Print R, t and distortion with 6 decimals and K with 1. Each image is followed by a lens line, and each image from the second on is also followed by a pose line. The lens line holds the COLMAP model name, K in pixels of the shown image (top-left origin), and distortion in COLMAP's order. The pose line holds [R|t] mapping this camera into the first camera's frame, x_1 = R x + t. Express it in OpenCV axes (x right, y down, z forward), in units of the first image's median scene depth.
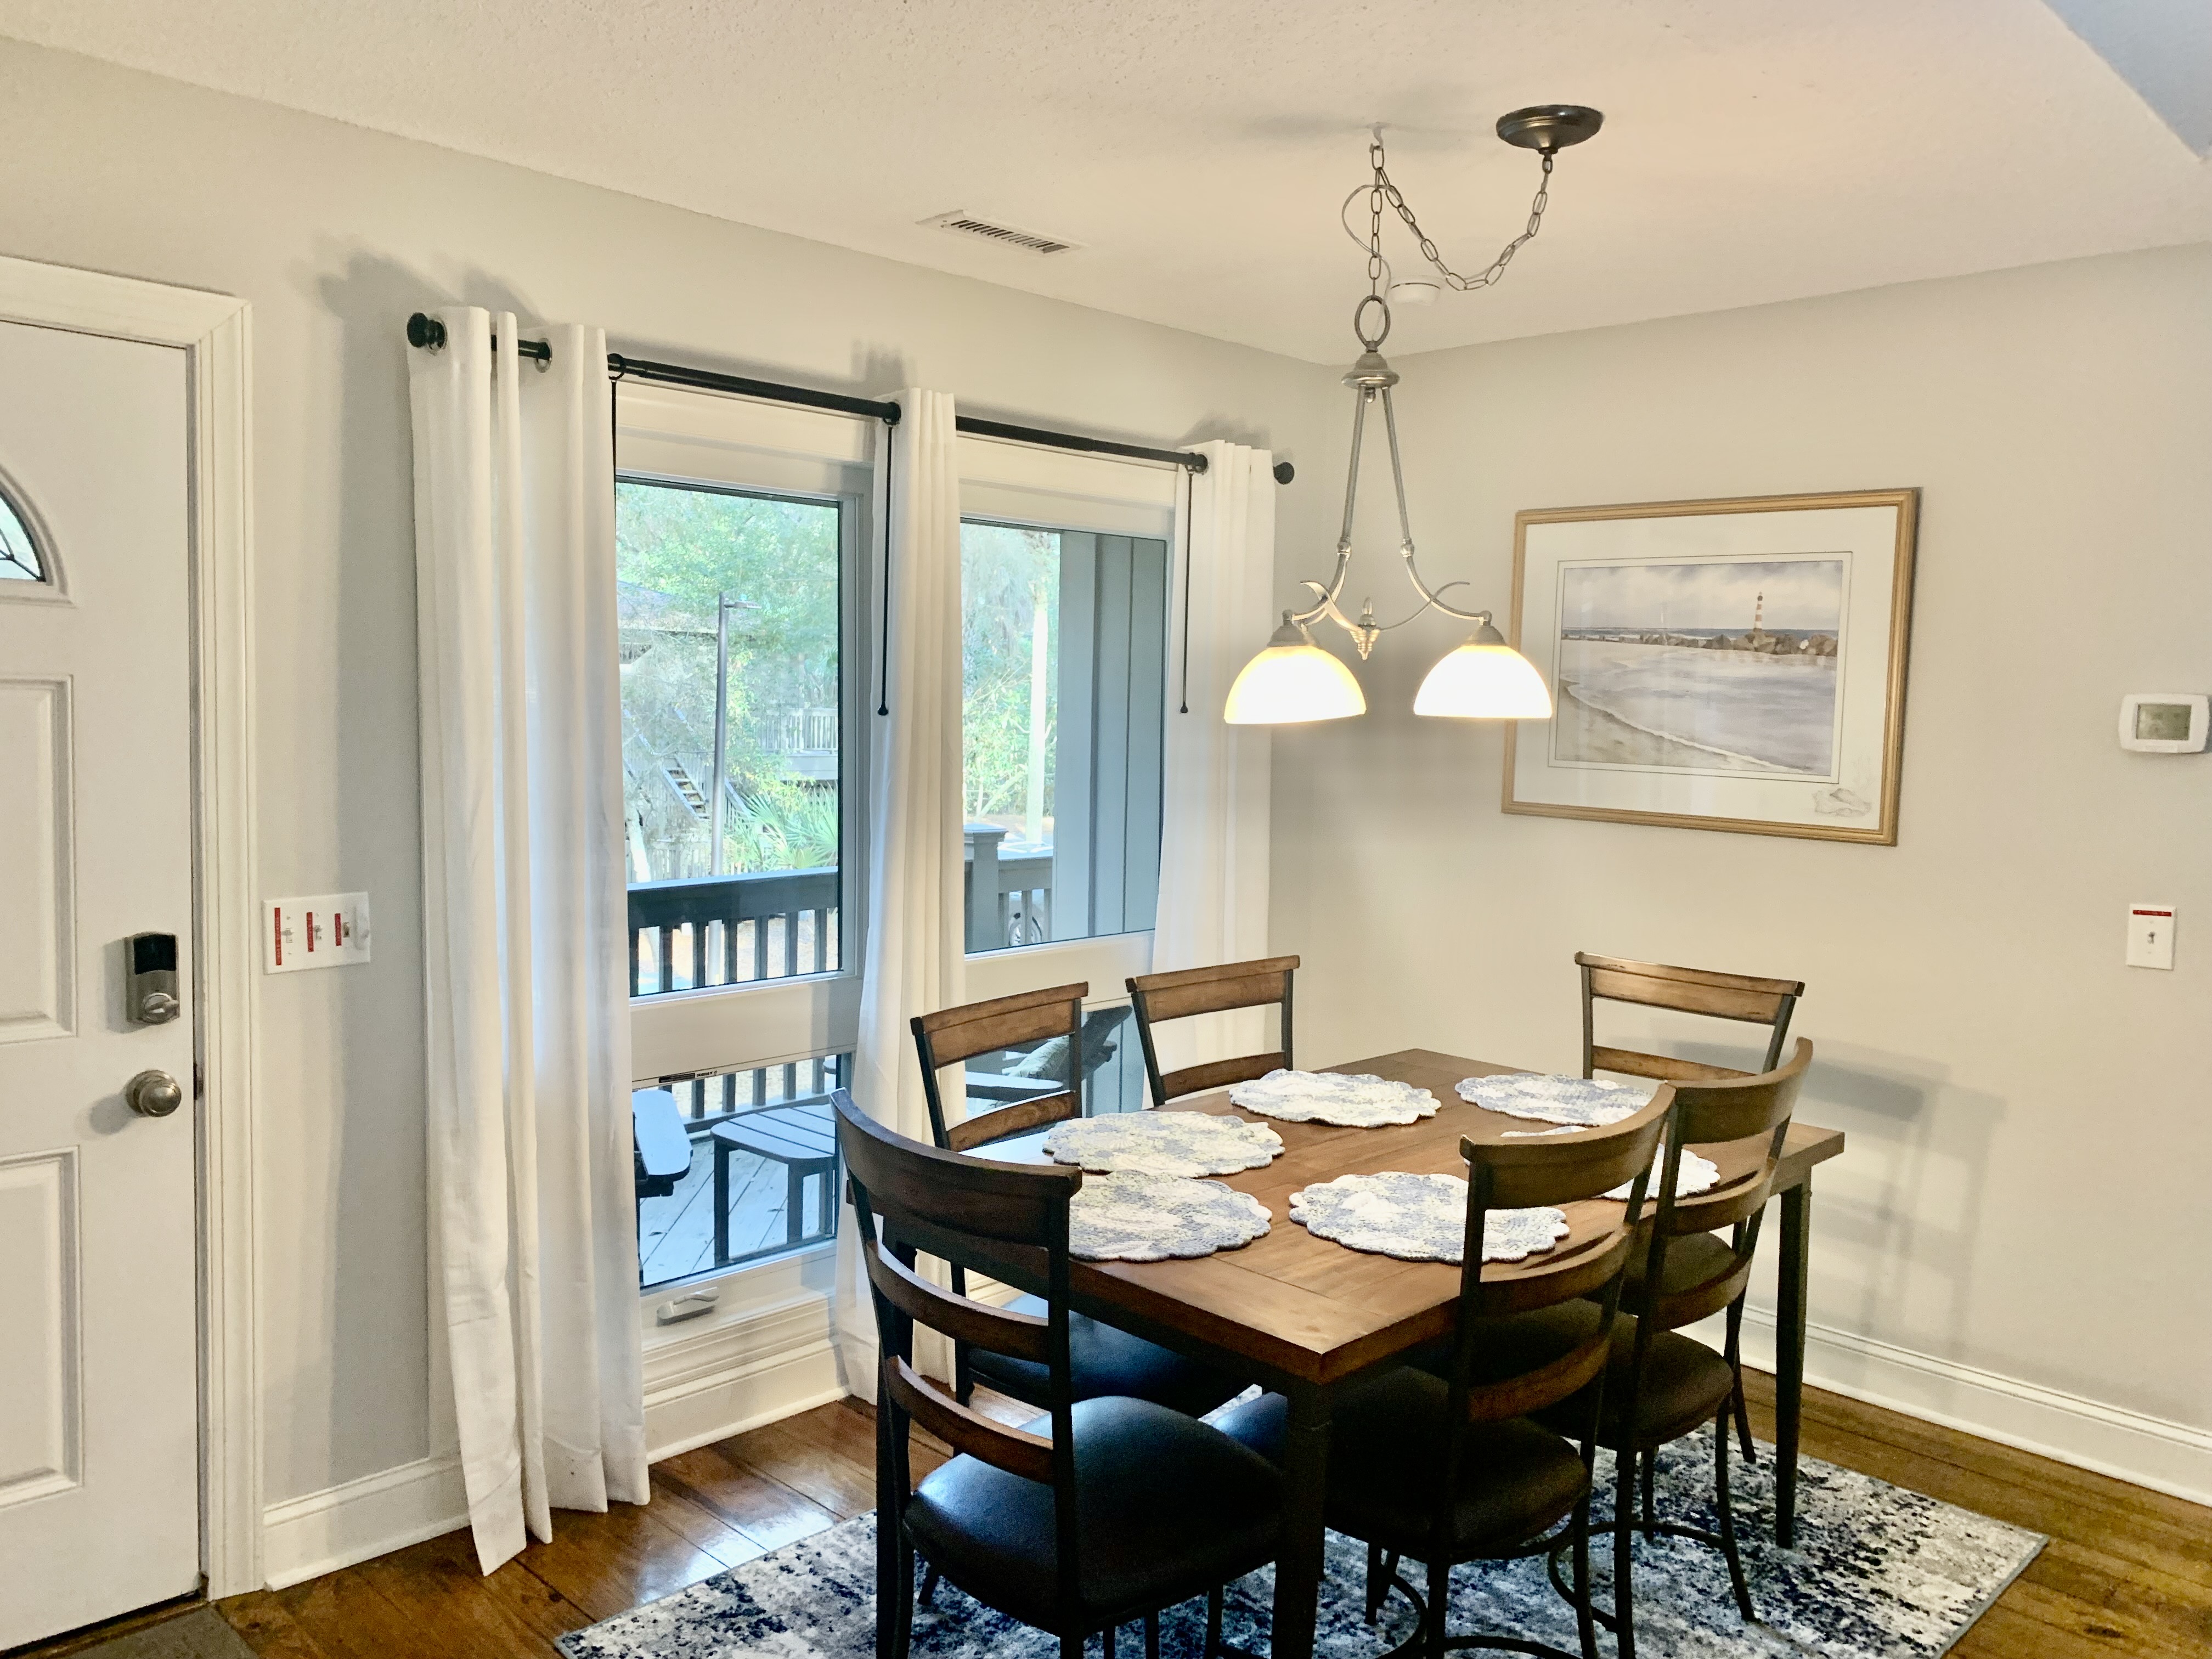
lens RADIAL K [[1674.4, 0, 1104.5], [0, 1674.4, 820.1], [0, 0, 1]] dist [0.013995, -0.013133]
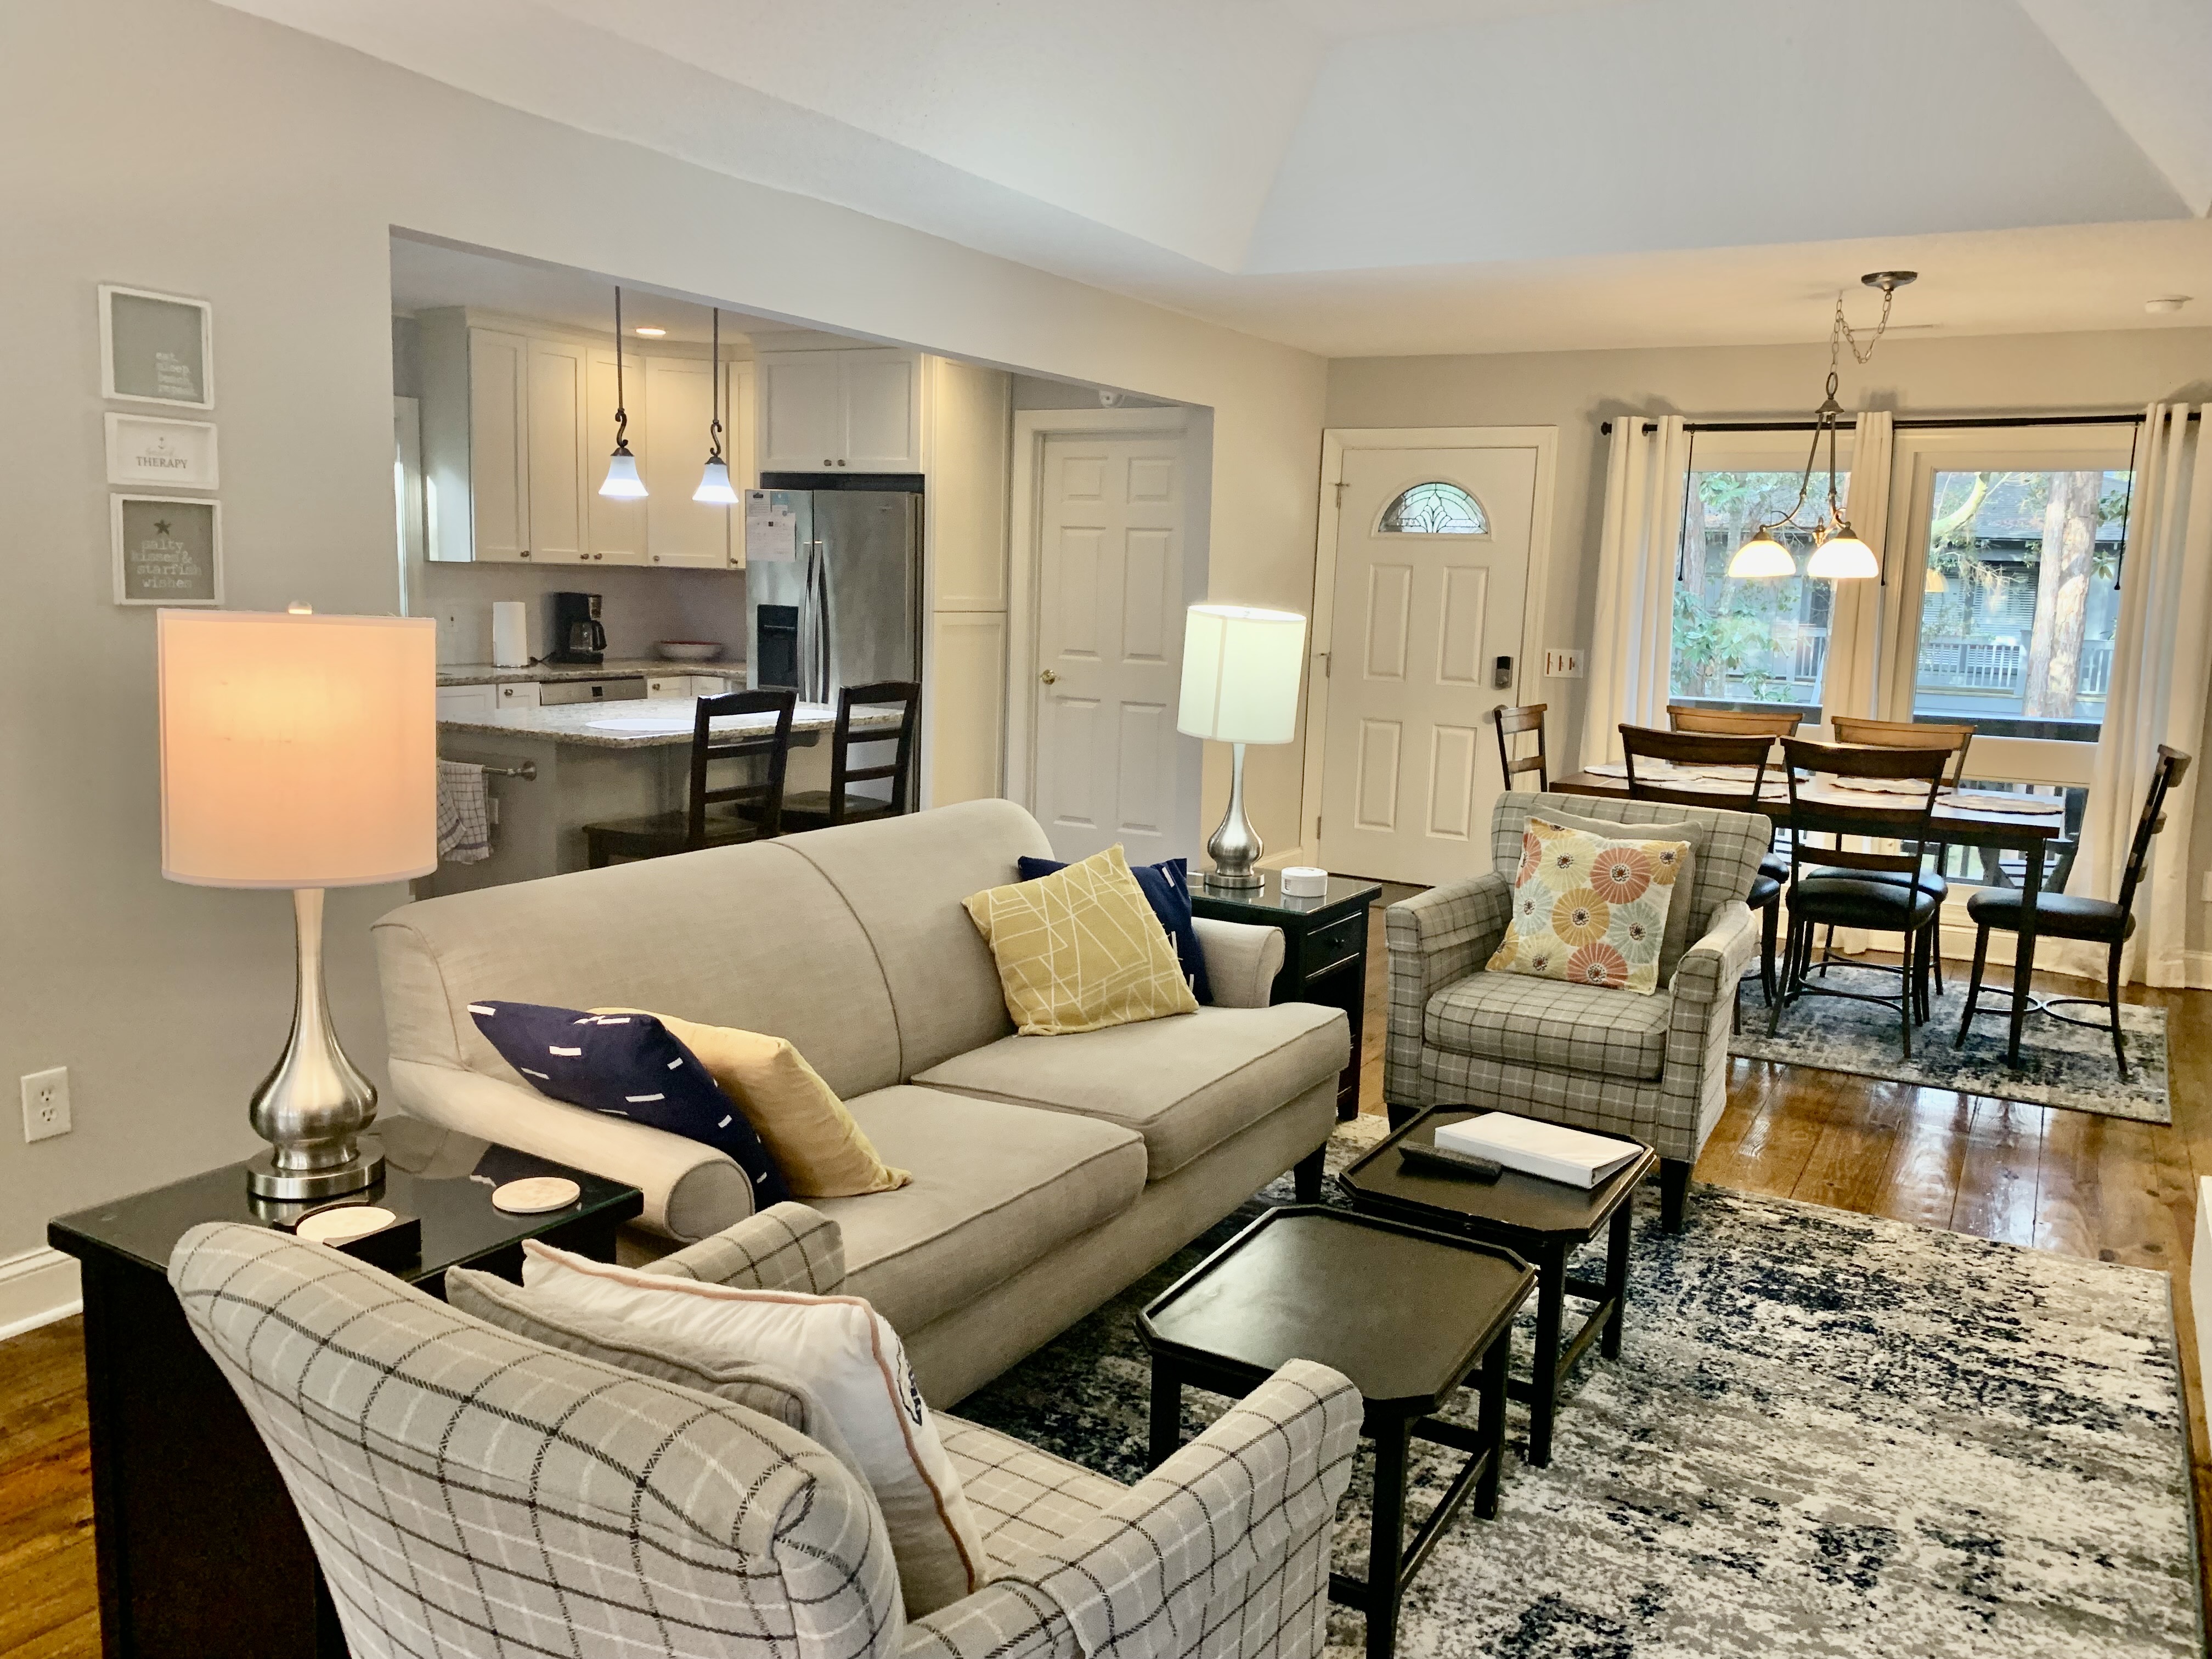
lens RADIAL K [[1674.4, 0, 1105.3], [0, 1674.4, 825.7], [0, 0, 1]] dist [0.013995, -0.013133]
pose [[0.281149, 0.128542, -0.951016, 1.960187], [-0.076374, 0.990843, 0.111346, 0.085289], [0.956620, 0.041328, 0.288392, -0.457668]]
